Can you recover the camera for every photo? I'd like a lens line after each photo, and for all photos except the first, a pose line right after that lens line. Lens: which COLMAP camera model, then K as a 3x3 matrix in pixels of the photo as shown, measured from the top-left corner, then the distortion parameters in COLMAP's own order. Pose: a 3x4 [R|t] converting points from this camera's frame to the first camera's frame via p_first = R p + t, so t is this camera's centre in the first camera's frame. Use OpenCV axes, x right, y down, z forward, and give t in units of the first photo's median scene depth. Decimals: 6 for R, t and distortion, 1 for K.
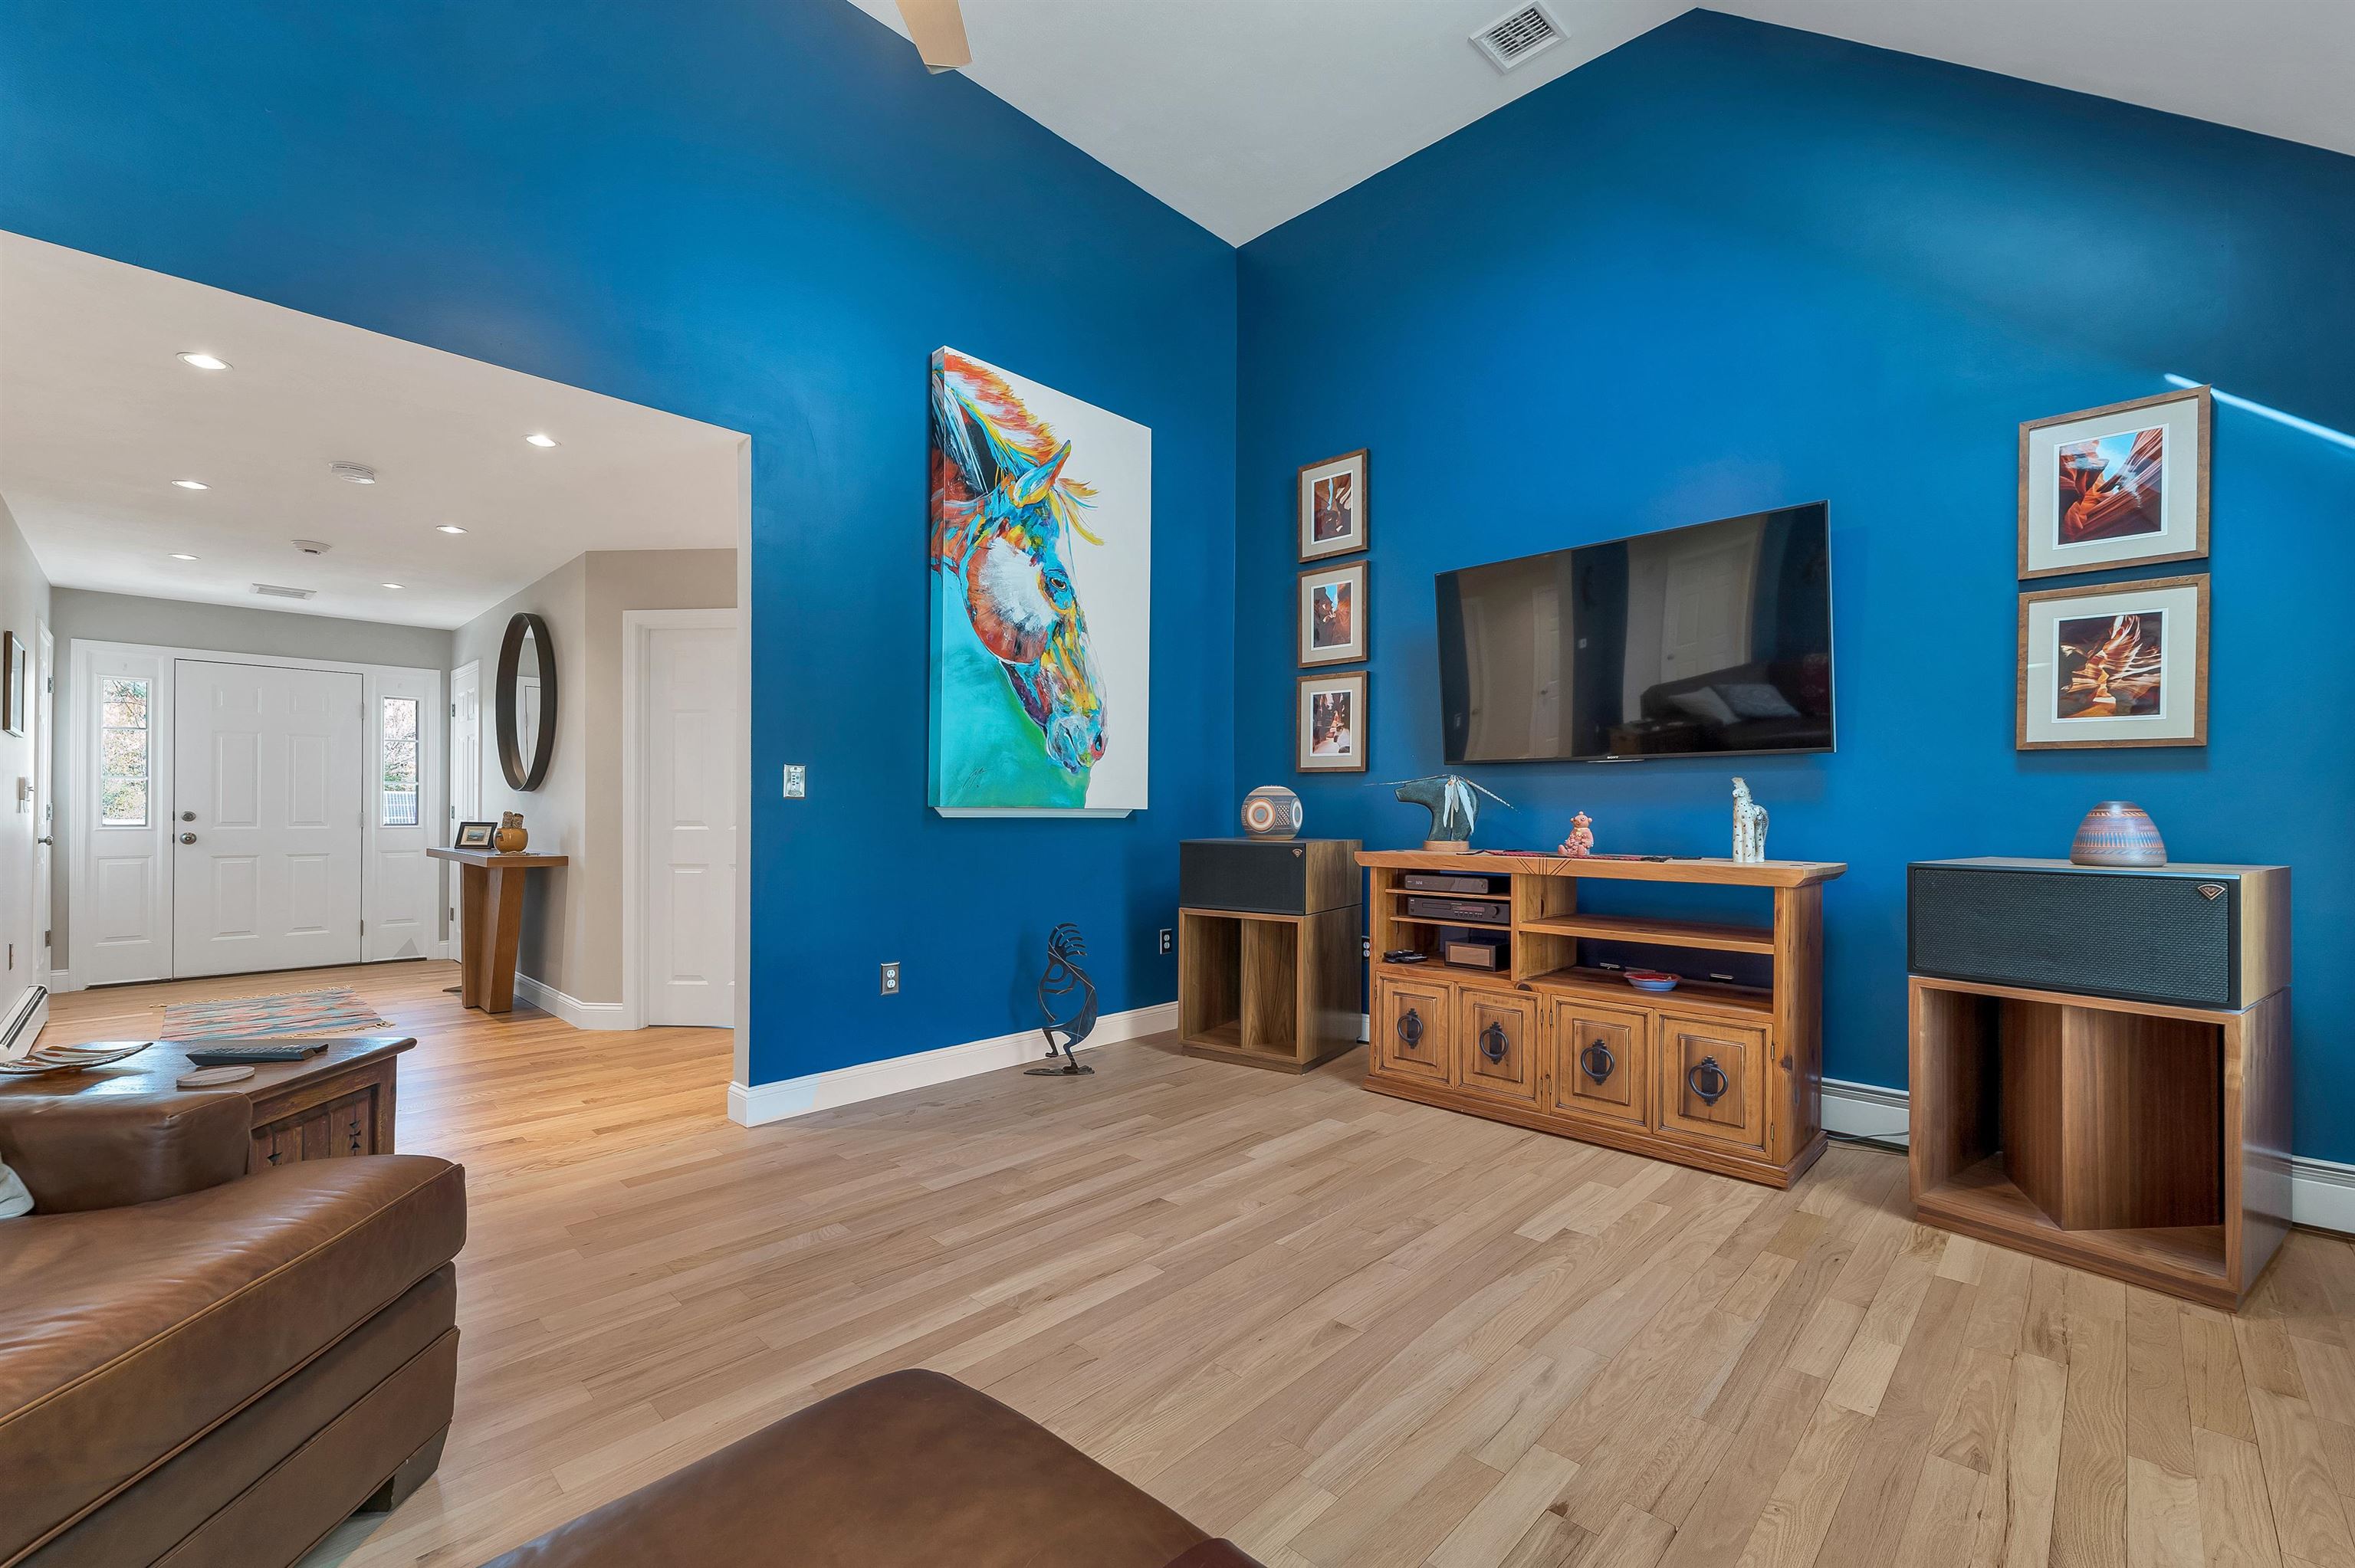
lens RADIAL K [[968.6, 0, 1181.6], [0, 968.6, 807.9], [0, 0, 1]] dist [0.001266, 0.000433]
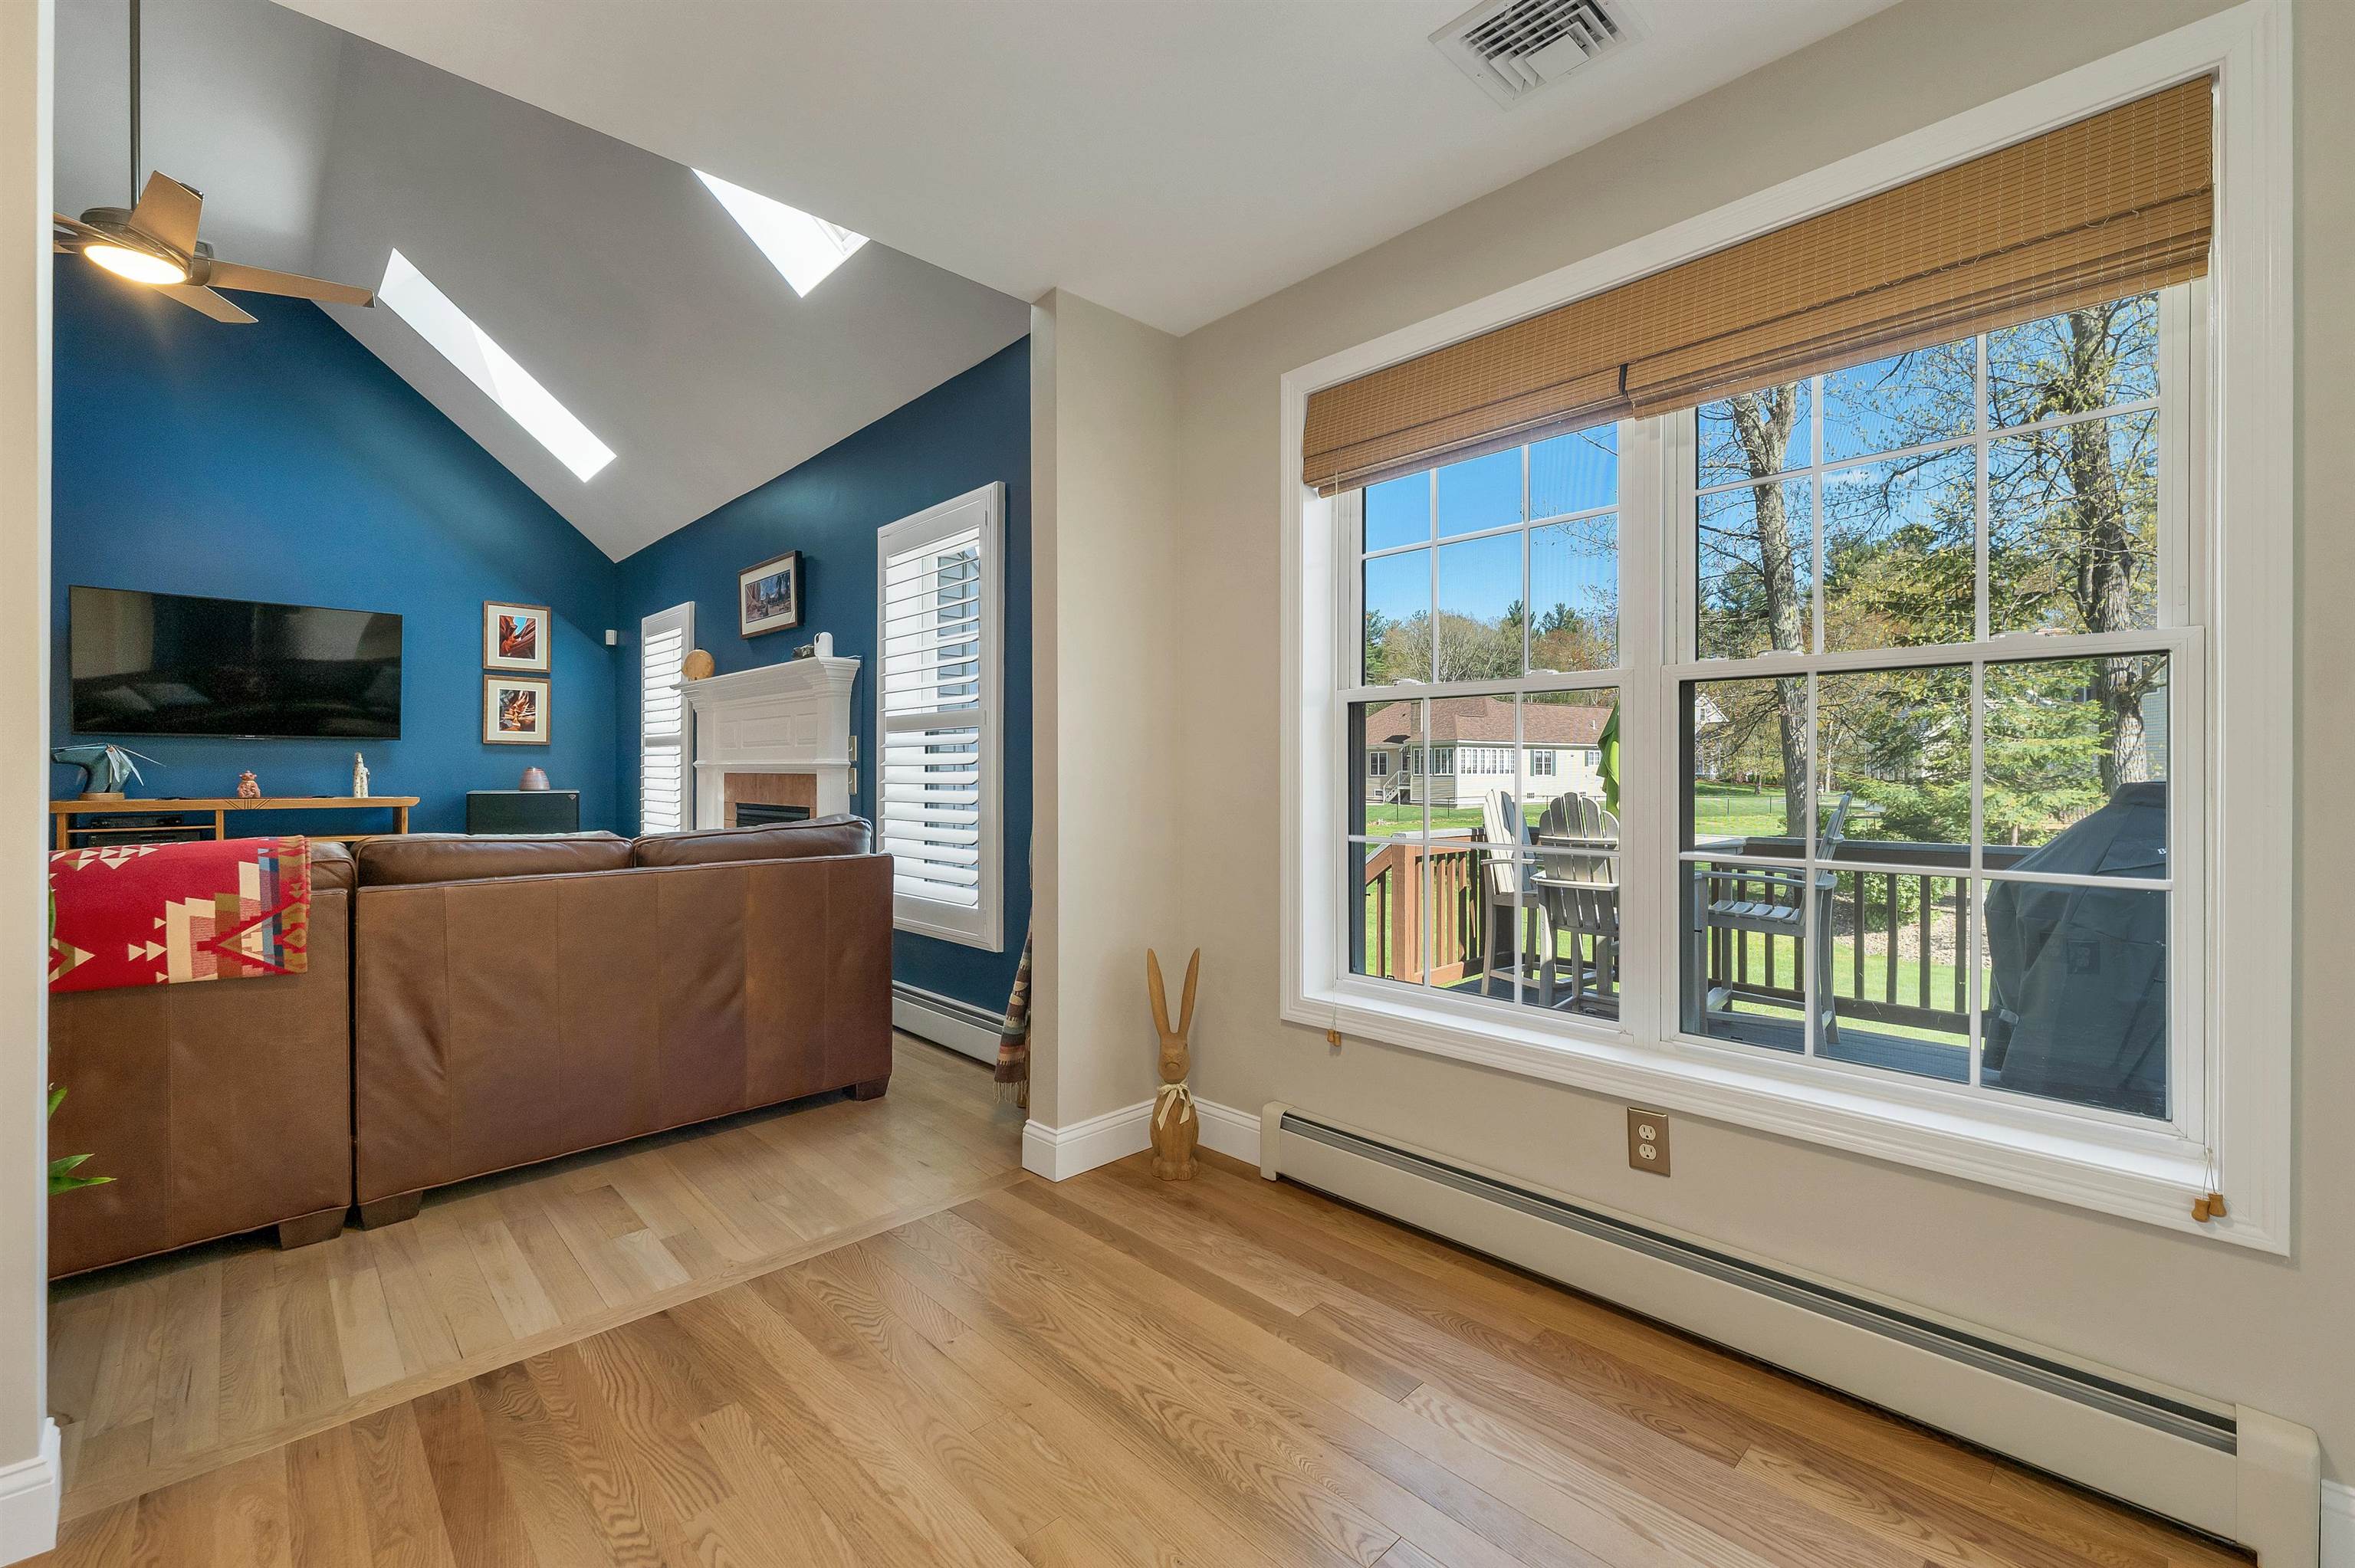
lens RADIAL K [[968.6, 0, 1164.0], [0, 968.6, 777.3], [0, 0, 1]] dist [0.001266, 0.000433]
pose [[0.045299, -0.010296, 0.998920, -0.401502], [-0.001094, 0.999946, 0.010357, -0.001553], [-0.998973, -0.001562, 0.045285, -0.209616]]
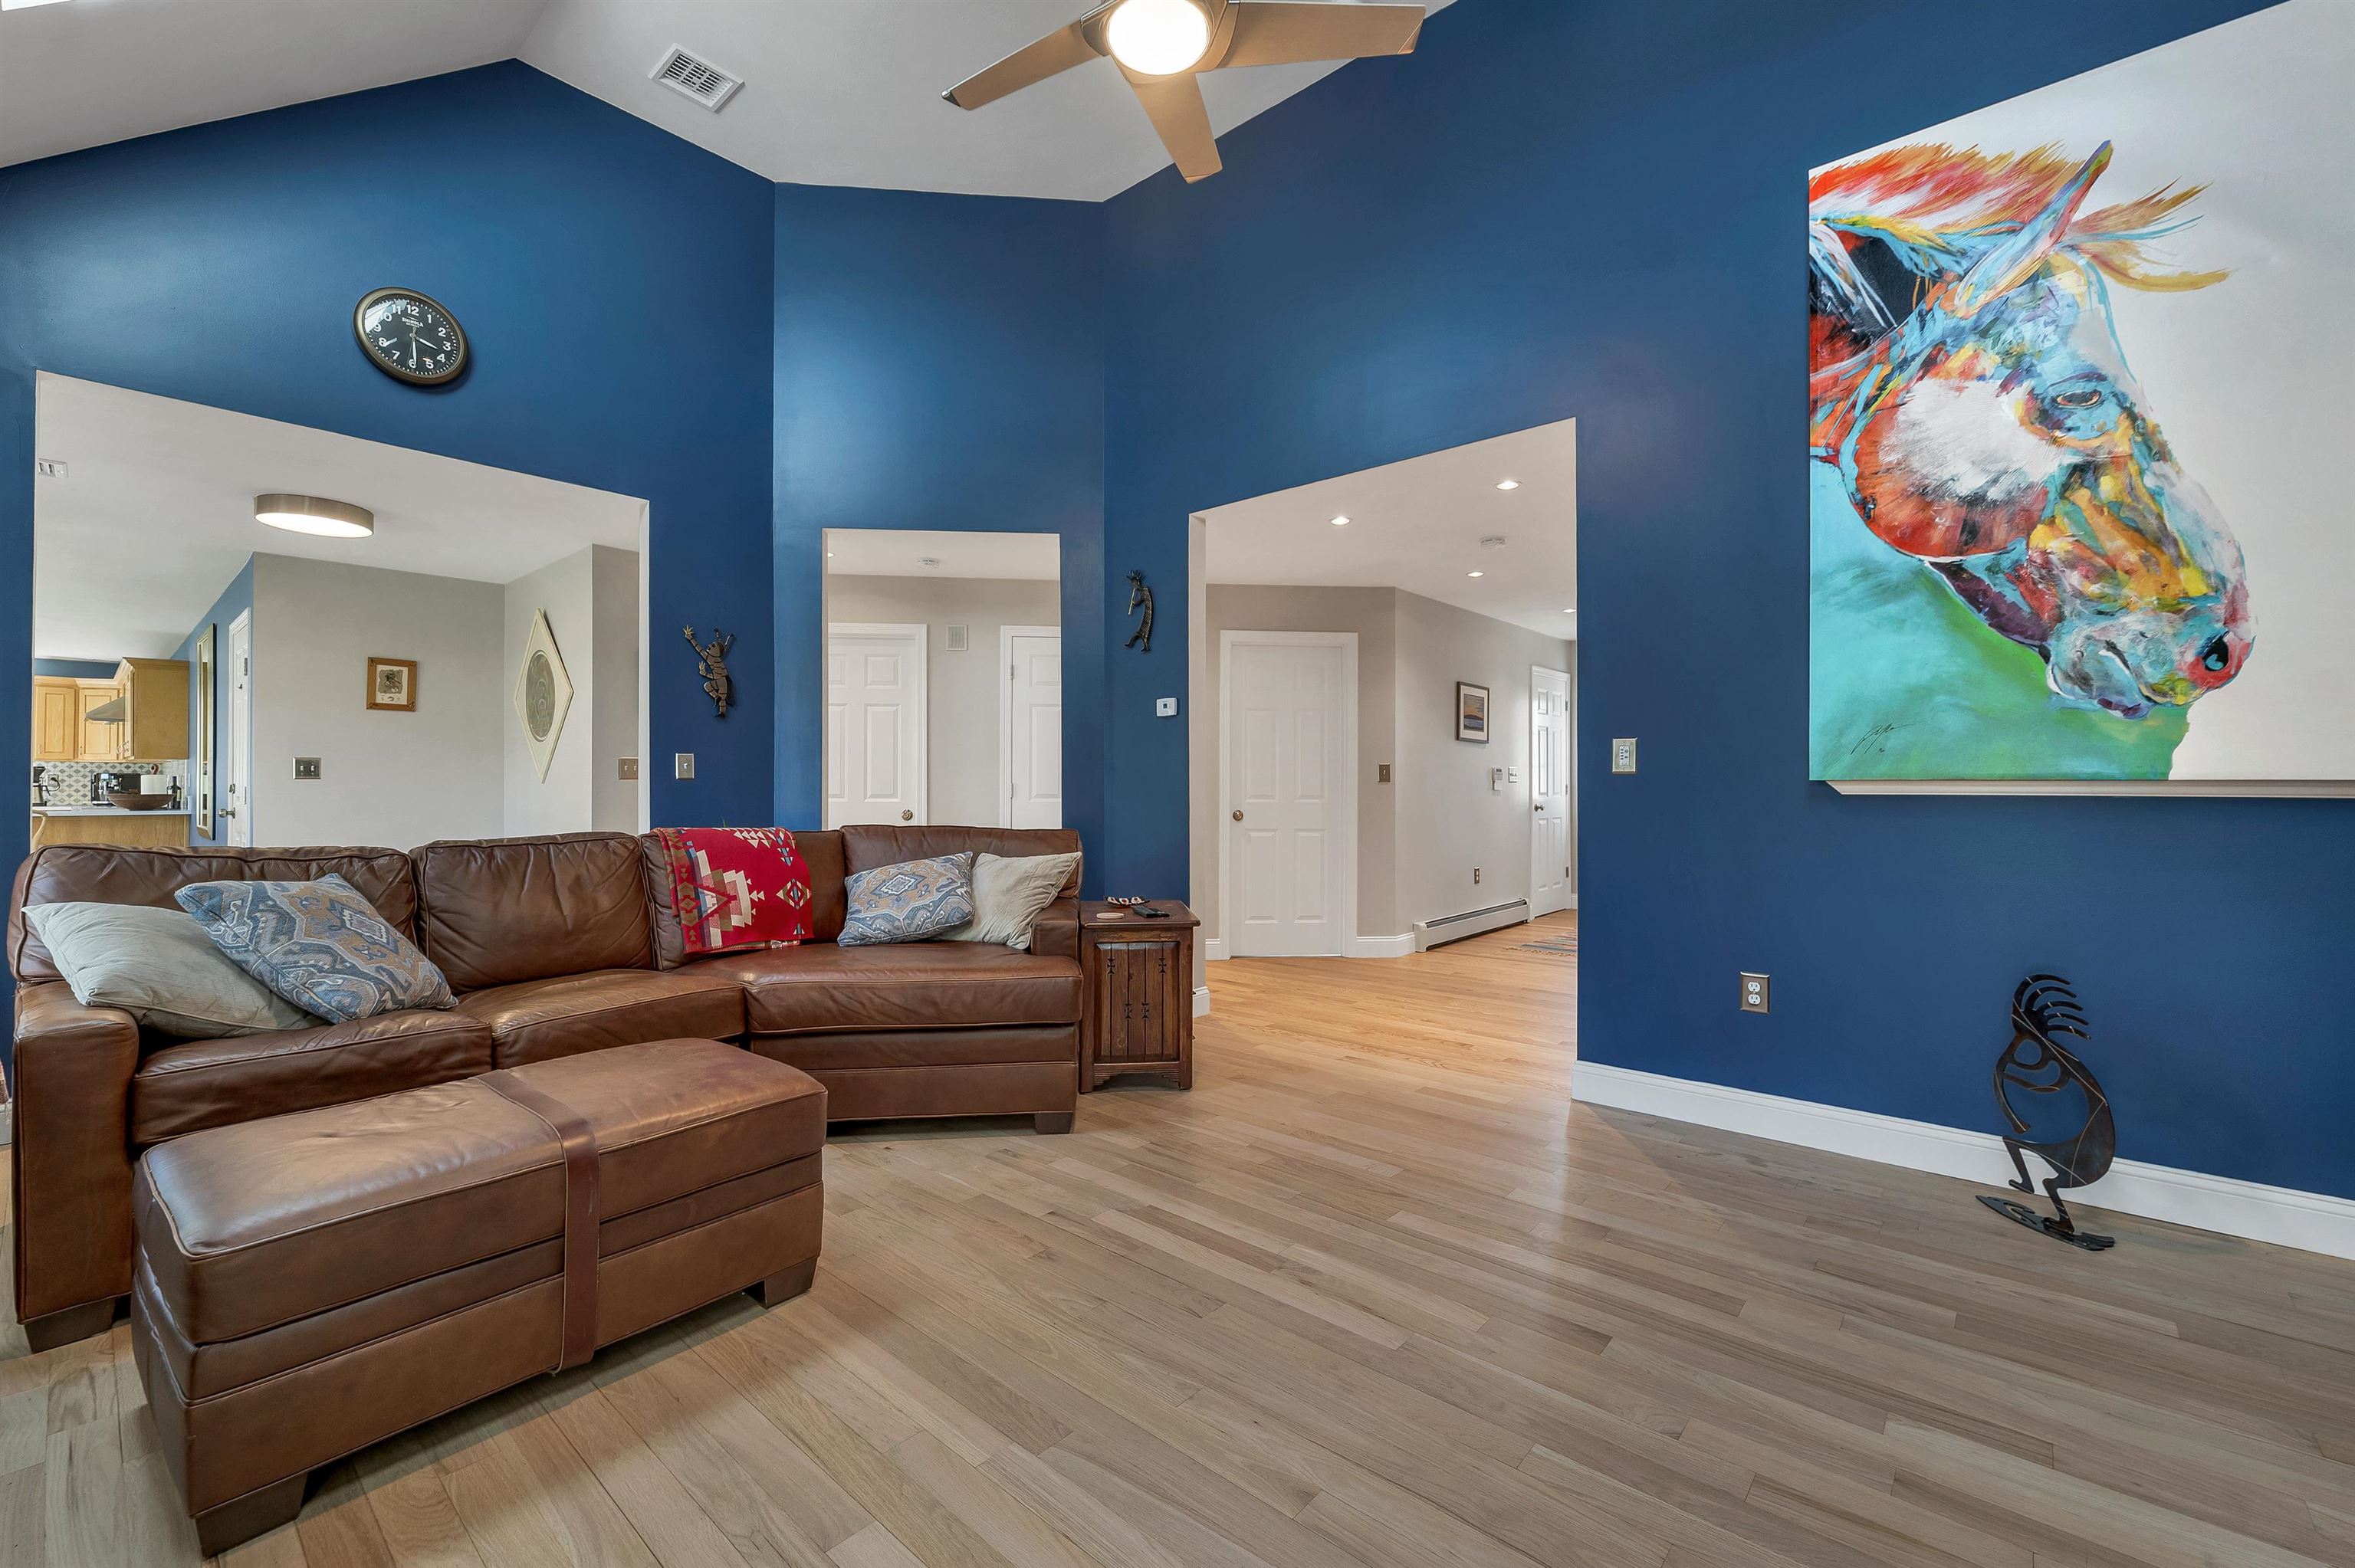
lens RADIAL K [[968.6, 0, 1179.6], [0, 968.6, 777.9], [0, 0, 1]] dist [0.001266, 0.000433]
pose [[0.046616, -0.012370, -0.998836, 0.475433], [0.003972, 0.999918, -0.012198, 0.003858], [0.998905, -0.003399, 0.046662, 0.467594]]
